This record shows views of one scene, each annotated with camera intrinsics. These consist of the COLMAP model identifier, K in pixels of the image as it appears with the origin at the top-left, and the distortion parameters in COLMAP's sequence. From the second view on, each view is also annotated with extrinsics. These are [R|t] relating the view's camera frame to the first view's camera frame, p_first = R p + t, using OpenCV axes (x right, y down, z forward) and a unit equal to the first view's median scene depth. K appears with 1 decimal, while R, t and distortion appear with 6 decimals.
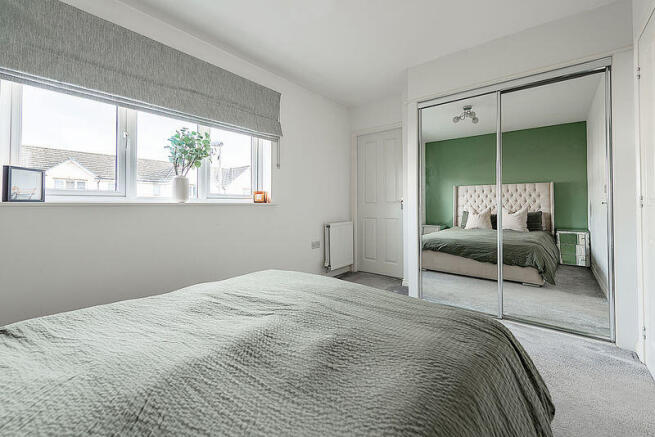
lens RADIAL K [[271.9, 0, 333.1], [0, 271.9, 200.5], [0, 0, 1]] dist [0.002905, -0.001667]
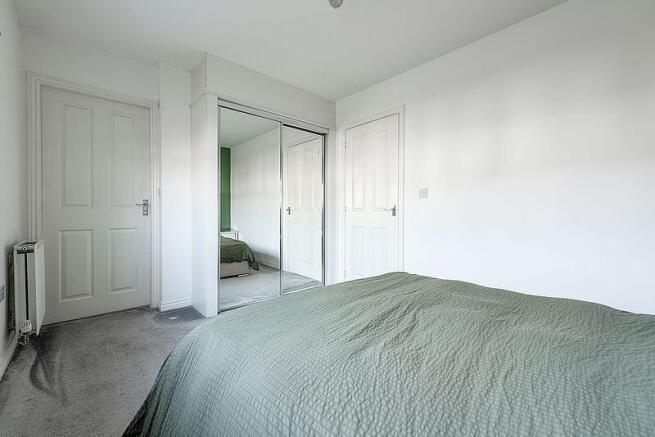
lens RADIAL K [[271.9, 0, 326.1], [0, 271.9, 217.4], [0, 0, 1]] dist [0.002905, -0.001667]
pose [[0.181306, -0.003583, 0.983420, -0.523322], [-0.025128, 0.999650, 0.008275, 0.023325], [-0.983106, -0.026212, 0.181153, 0.469553]]
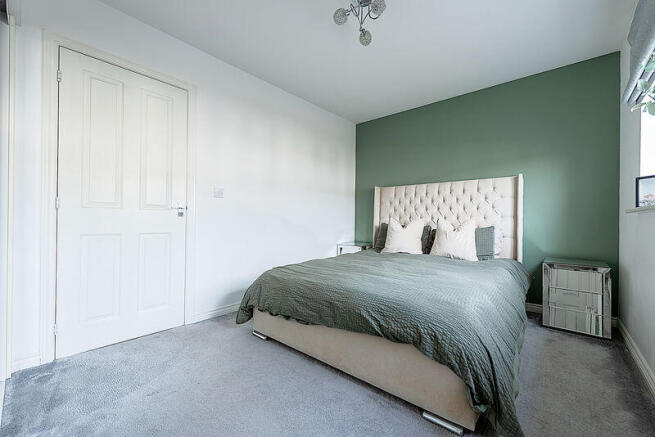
lens RADIAL K [[271.9, 0, 327.2], [0, 271.9, 218.9], [0, 0, 1]] dist [0.002905, -0.001667]
pose [[-0.998279, -0.002223, 0.058603, 0.038470], [-0.003306, 0.999826, -0.018385, 0.040023], [-0.058552, -0.018547, -0.998112, 1.168958]]
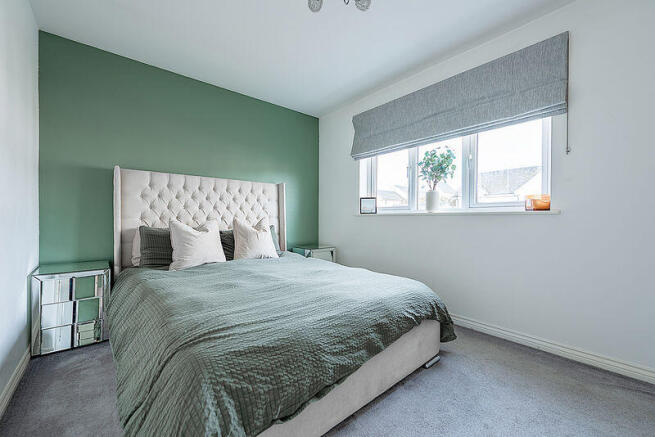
lens RADIAL K [[271.9, 0, 327.2], [0, 271.9, 217.3], [0, 0, 1]] dist [0.002905, -0.001667]
pose [[-0.181528, -0.003471, -0.983380, 0.539605], [0.013680, 0.999888, -0.006054, 0.022612], [0.983291, -0.014552, -0.181460, 0.601097]]
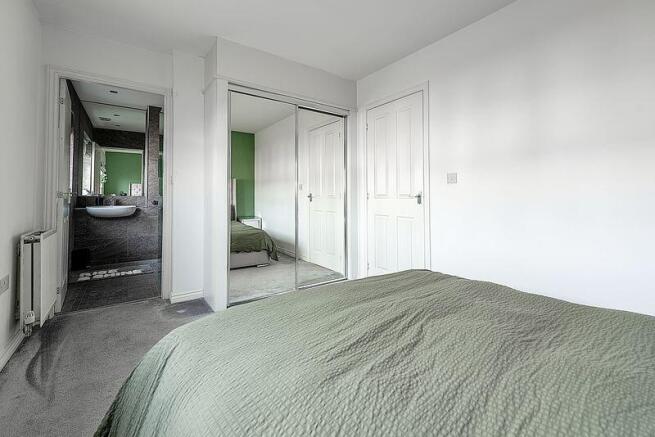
lens RADIAL K [[271.9, 0, 352.7], [0, 271.9, 193.3], [0, 0, 1]] dist [0.002905, -0.001667]
pose [[0.279738, 0.020089, 0.959866, -0.415279], [-0.021880, 0.999655, -0.014545, 0.002873], [-0.959827, -0.016933, 0.280081, 0.362987]]
